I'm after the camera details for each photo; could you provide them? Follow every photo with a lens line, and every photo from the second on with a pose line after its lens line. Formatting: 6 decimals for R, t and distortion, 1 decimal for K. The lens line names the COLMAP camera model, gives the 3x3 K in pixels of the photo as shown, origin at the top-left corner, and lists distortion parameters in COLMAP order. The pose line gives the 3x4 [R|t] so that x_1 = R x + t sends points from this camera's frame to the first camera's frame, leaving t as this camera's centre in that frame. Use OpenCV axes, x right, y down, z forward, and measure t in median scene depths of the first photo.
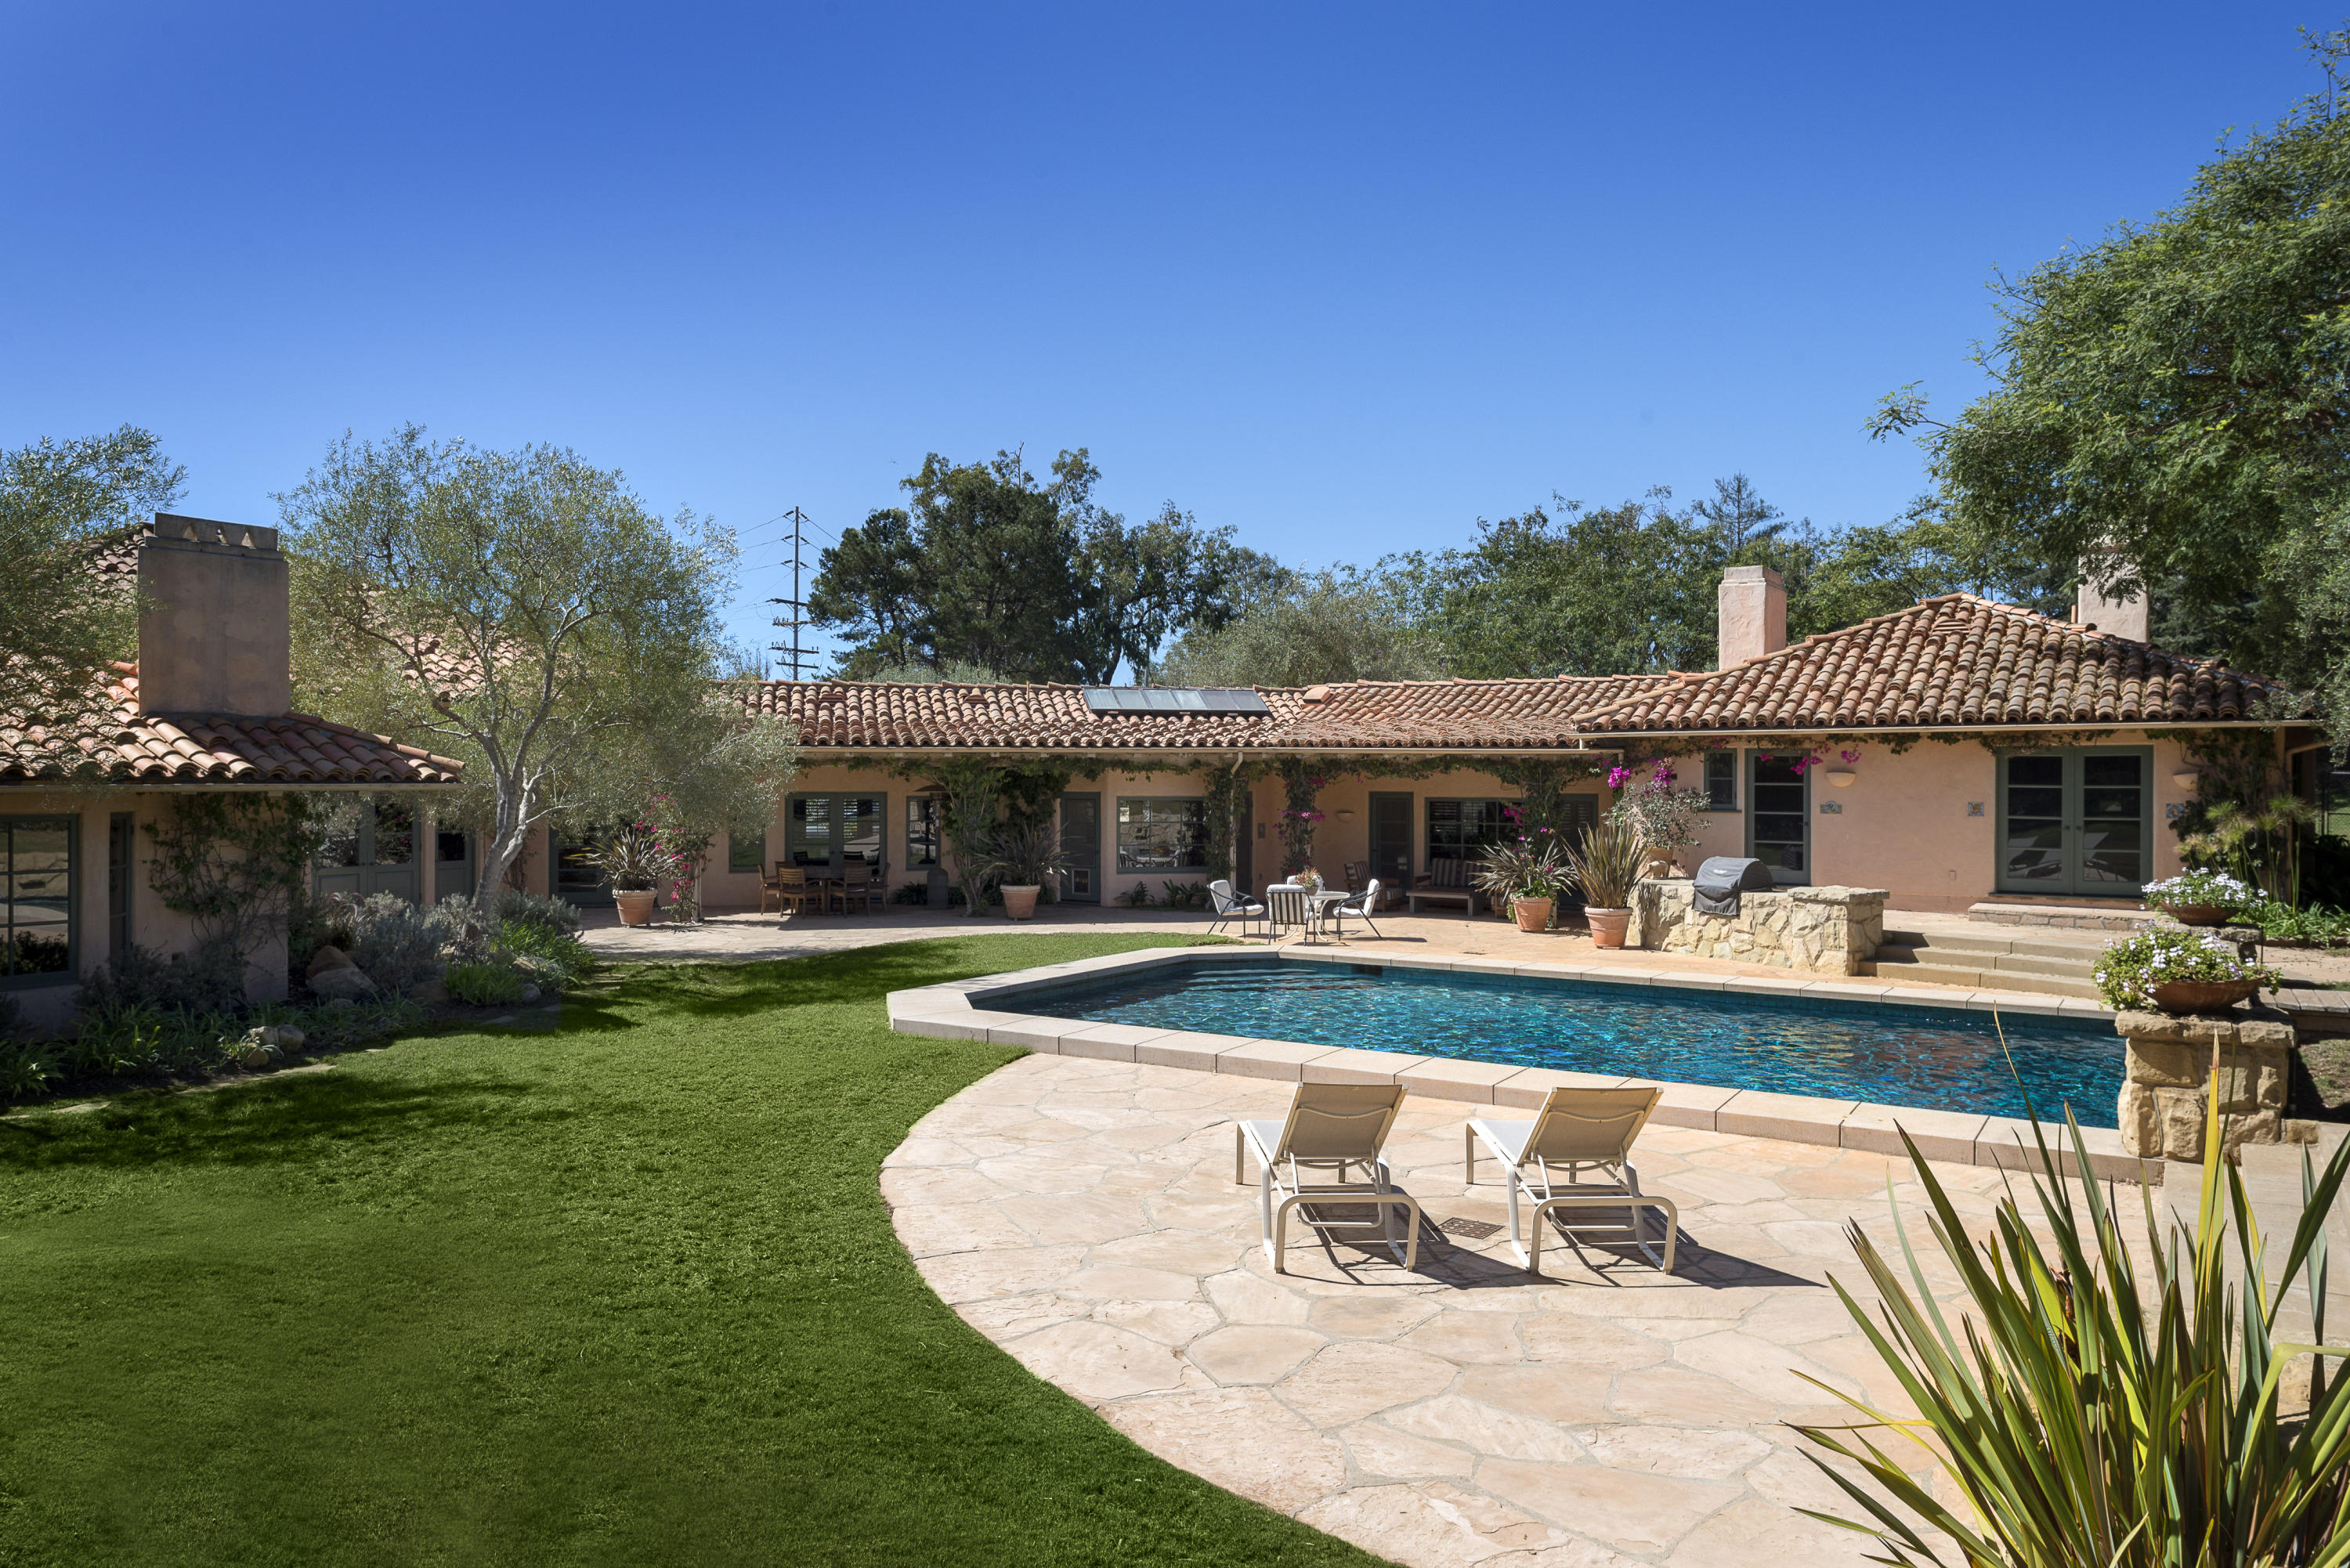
lens RADIAL K [[1638.2, 0, 1175.0], [0, 1638.2, 784.0], [0, 0, 1]] dist [0.035656, -0.034466]
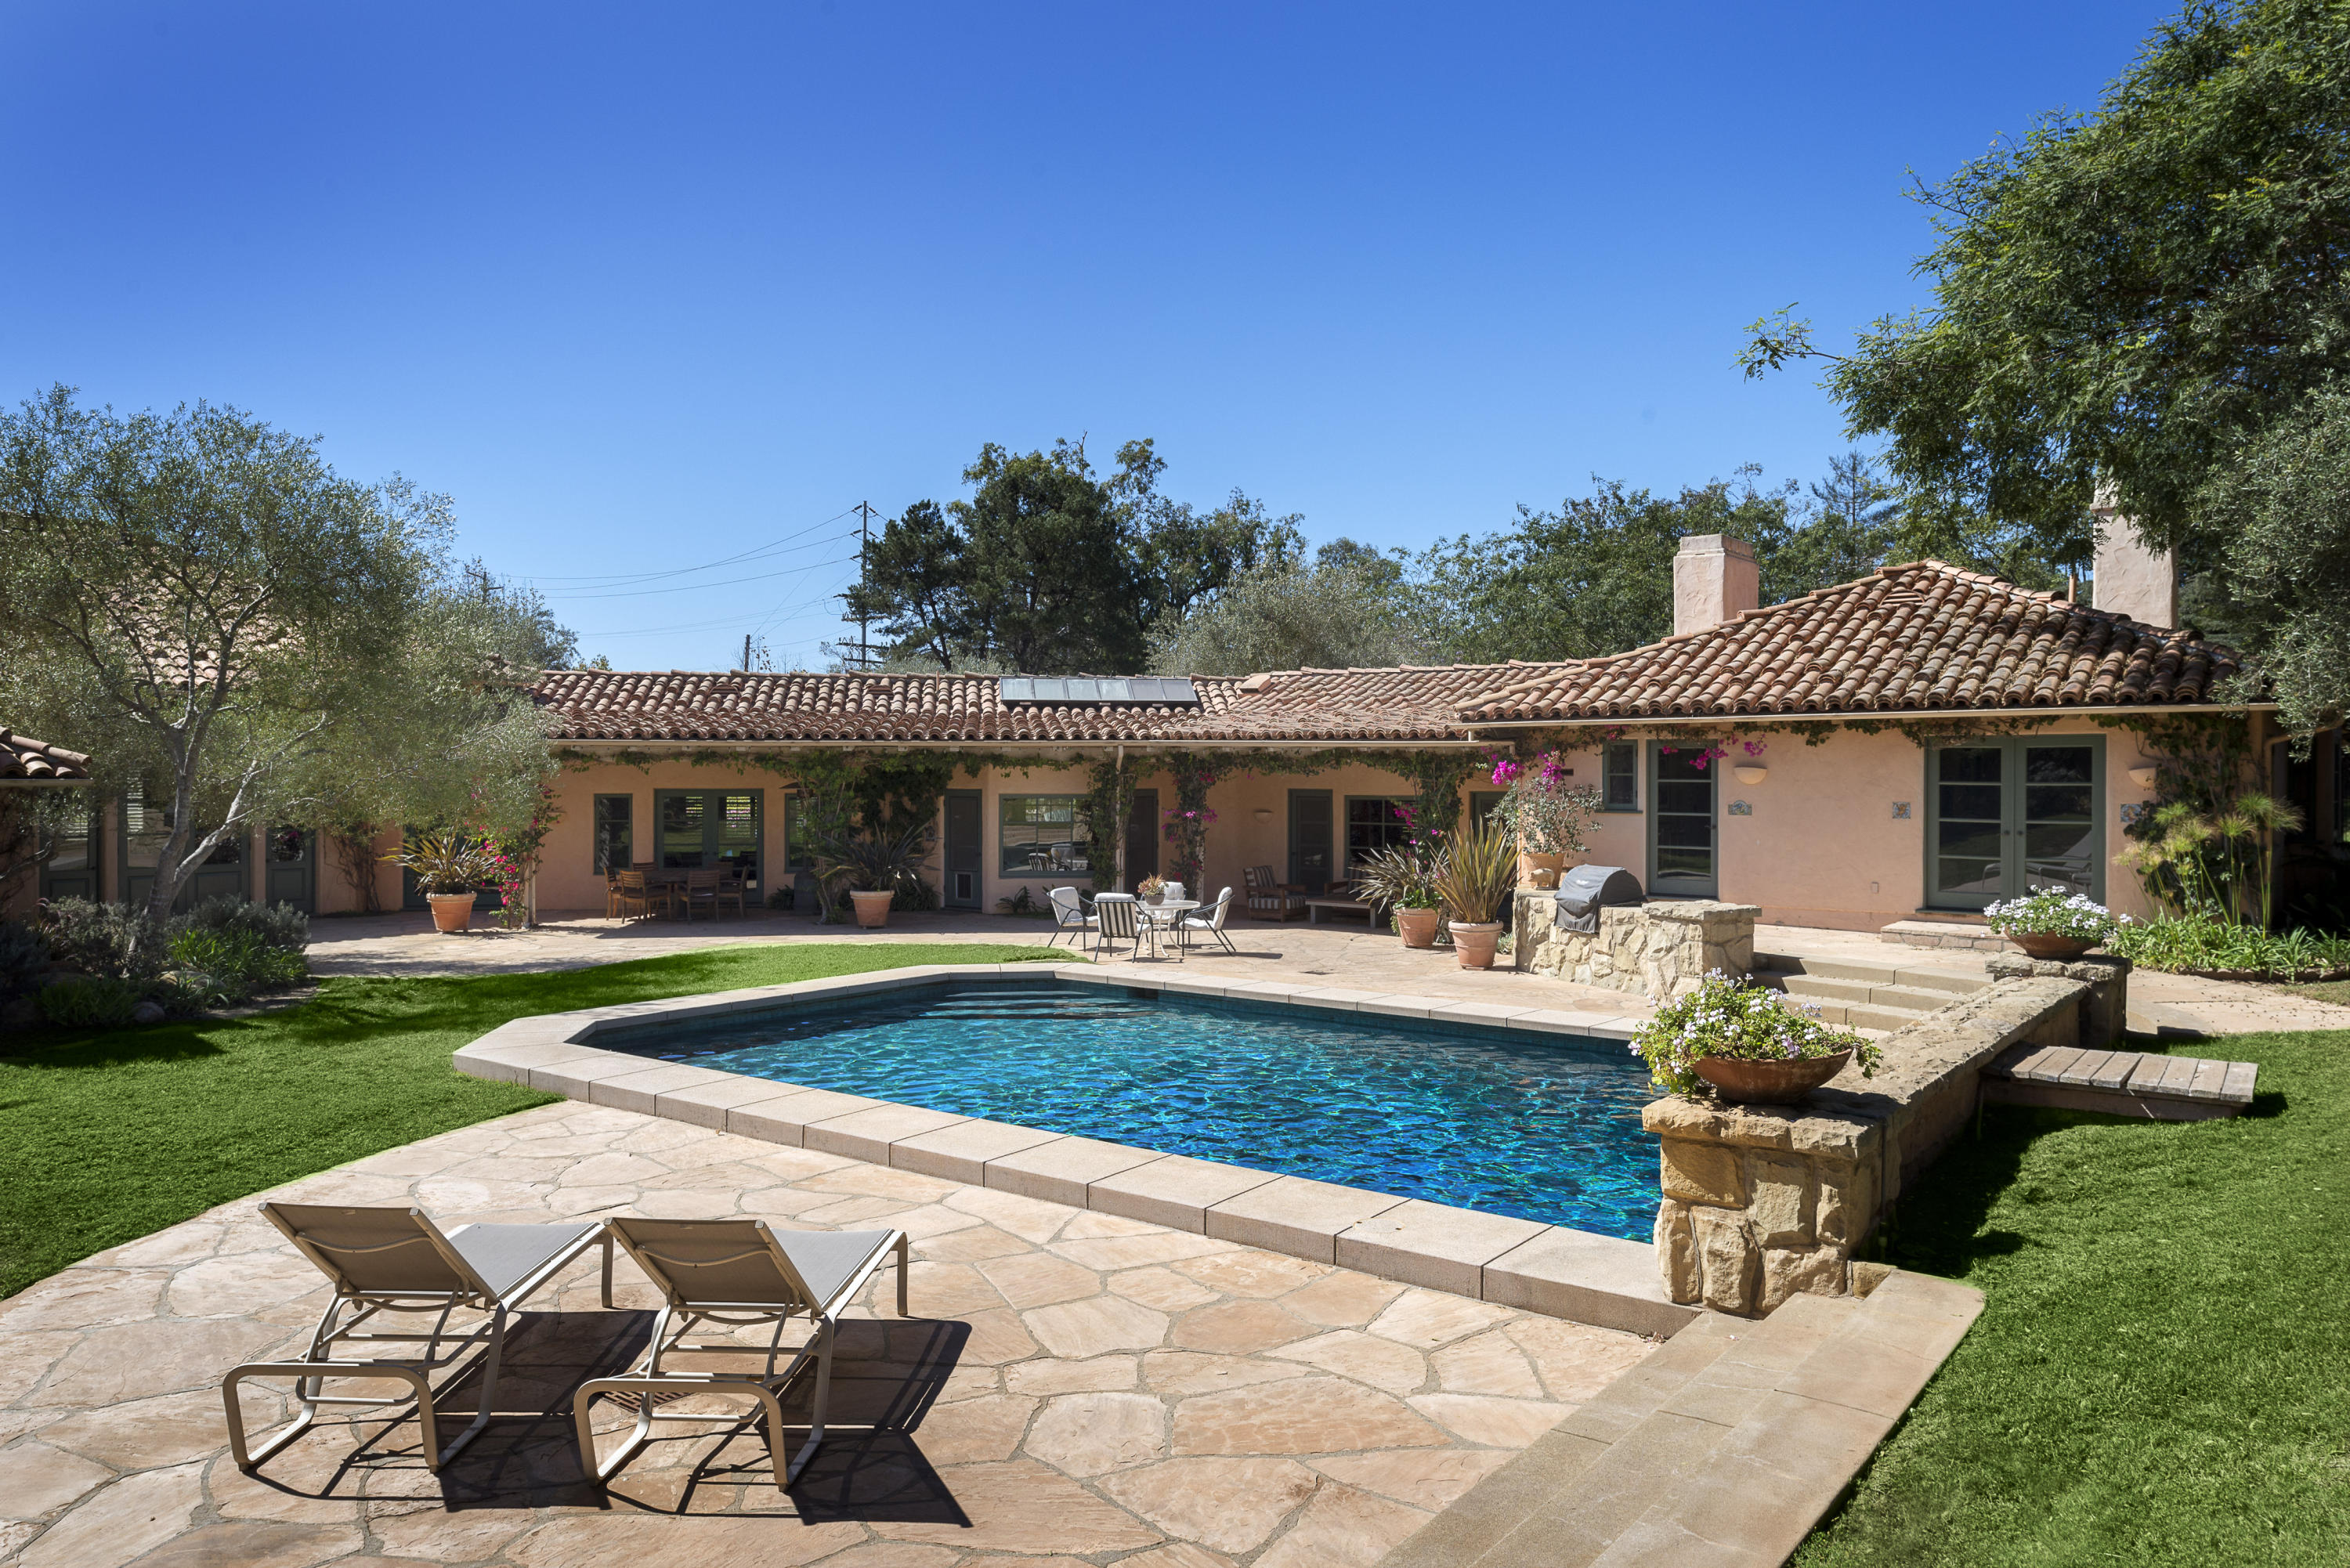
lens RADIAL K [[1638.2, 0, 1175.0], [0, 1638.2, 784.0], [0, 0, 1]] dist [0.035656, -0.034466]
pose [[0.995699, 0.000672, -0.092640, 0.184438], [-0.000505, 0.999998, 0.001833, 0.000310], [0.092642, -0.001778, 0.995698, 0.115478]]
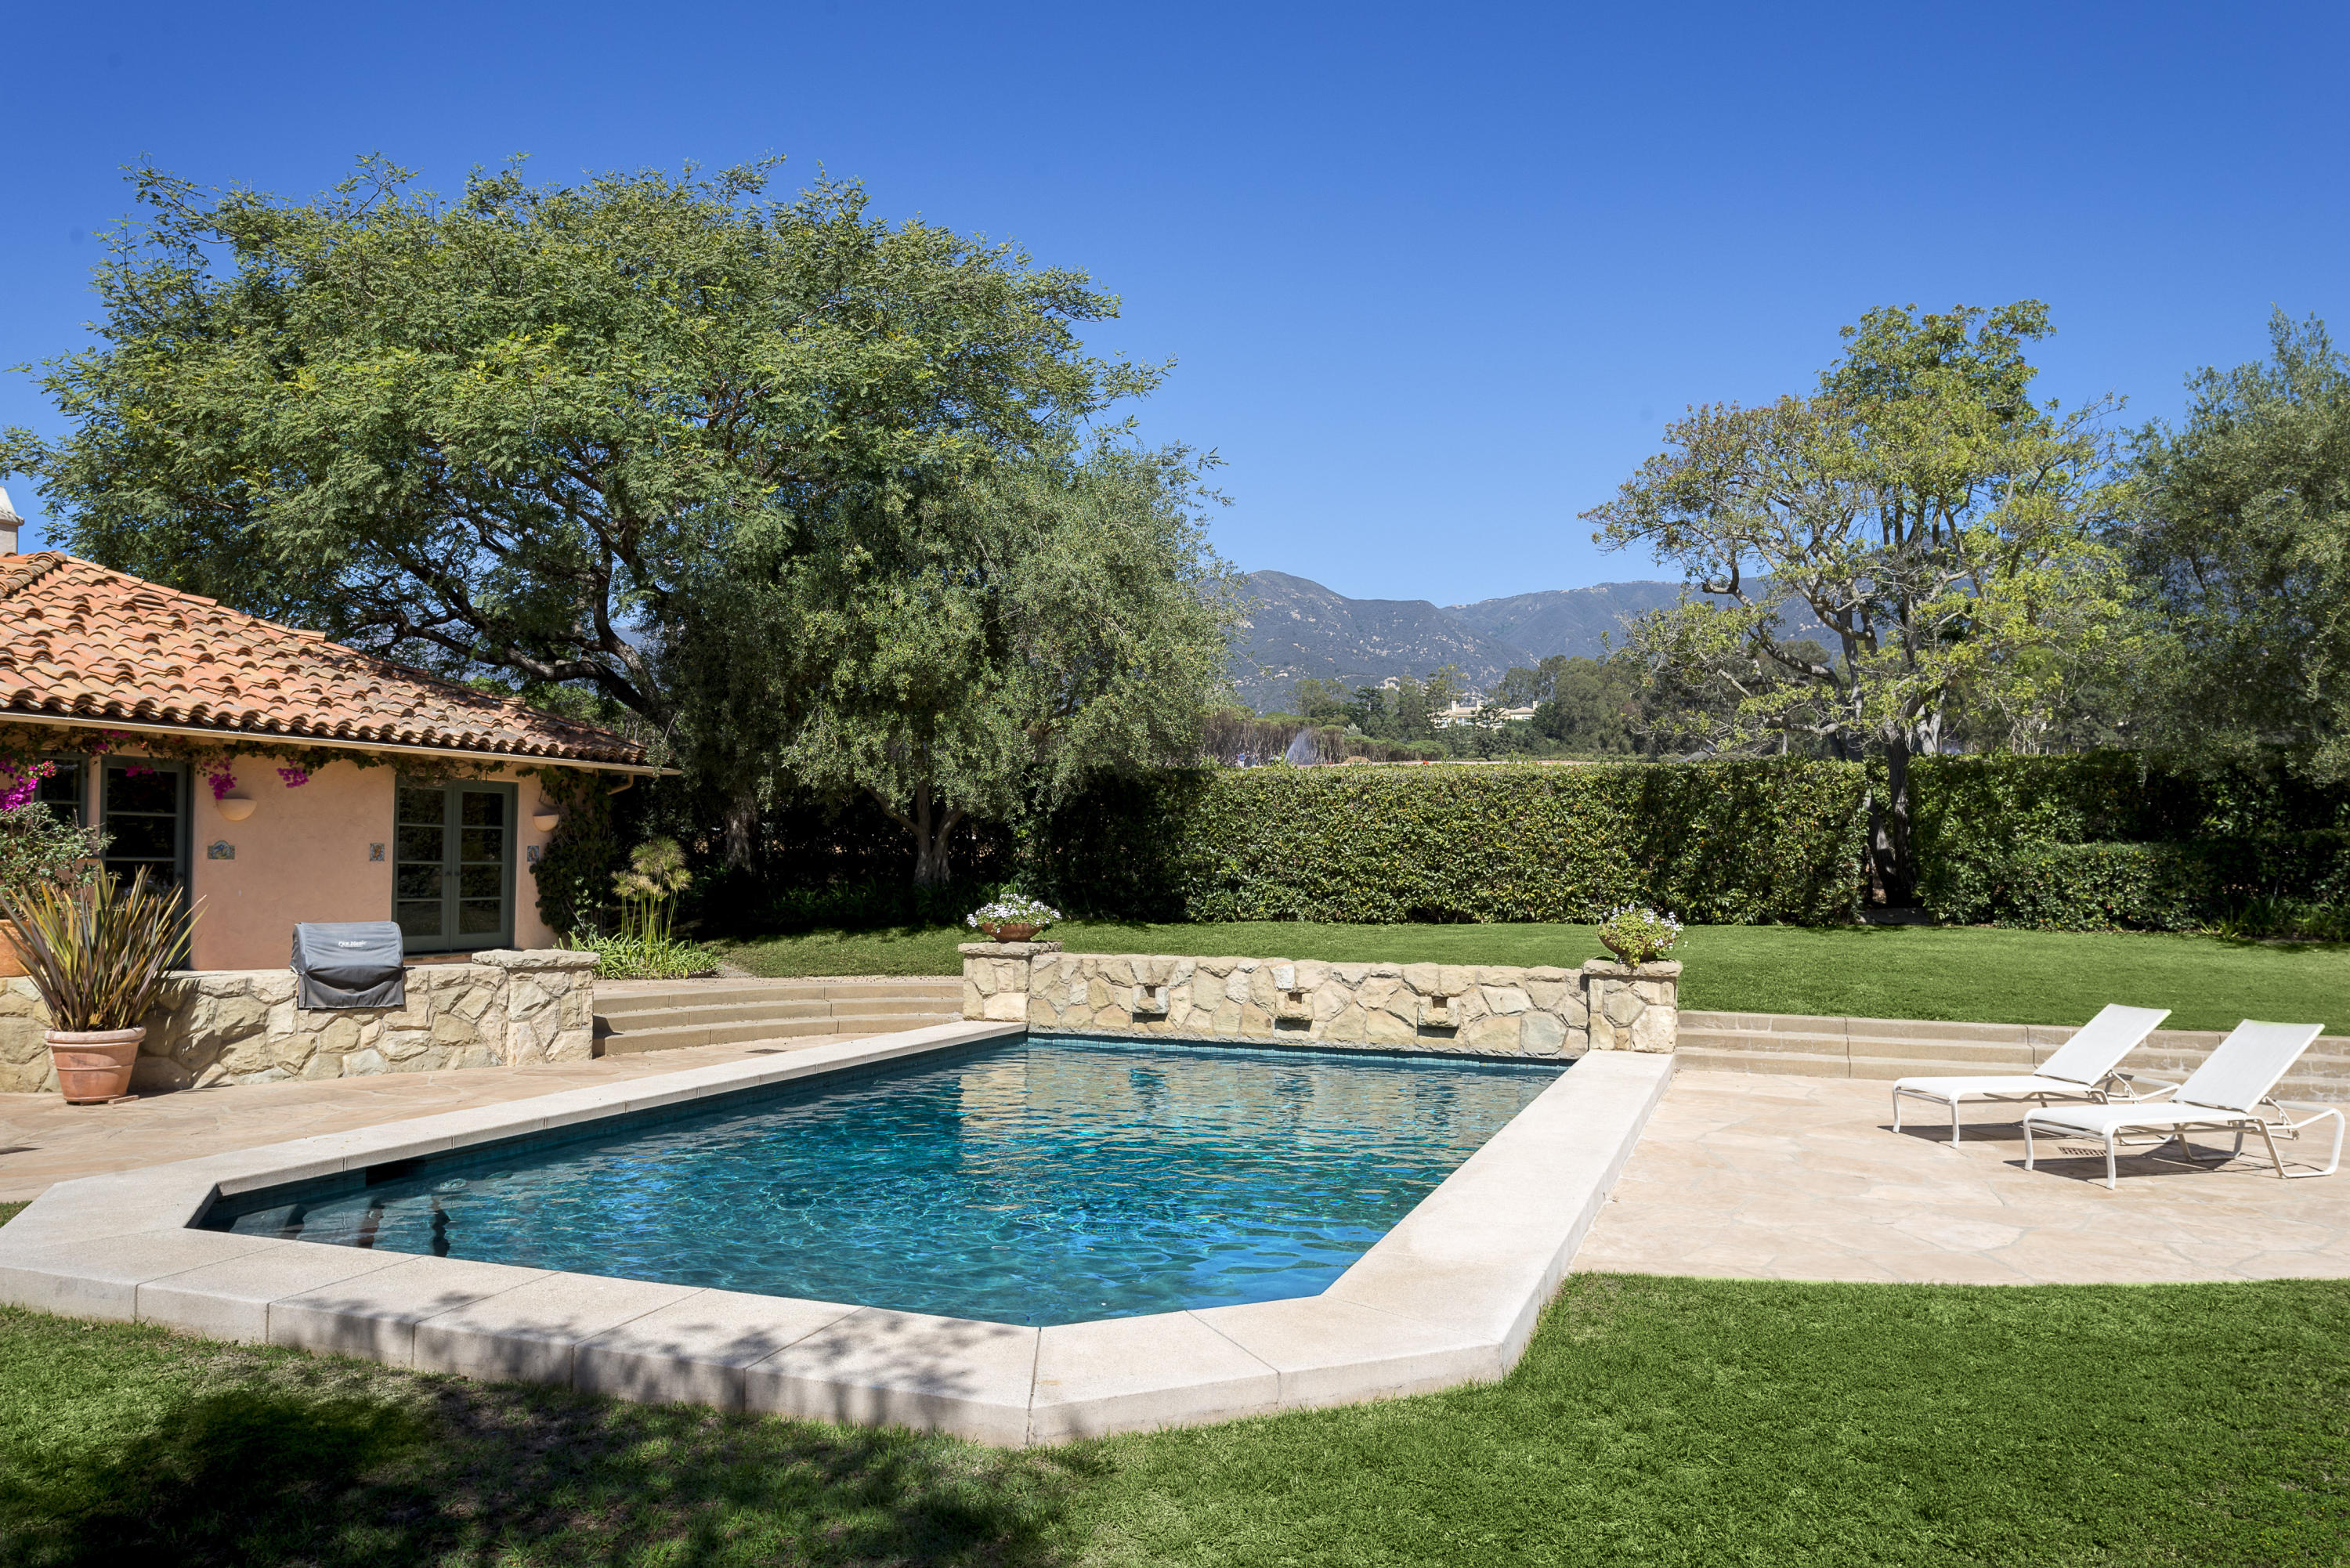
lens RADIAL K [[1638.2, 0, 1175.0], [0, 1638.2, 784.0], [0, 0, 1]] dist [0.035656, -0.034466]
pose [[-0.194761, 0.048018, 0.979675, -0.350179], [0.001067, 0.998811, -0.048744, 0.020721], [-0.980850, -0.008448, -0.194580, 0.749749]]
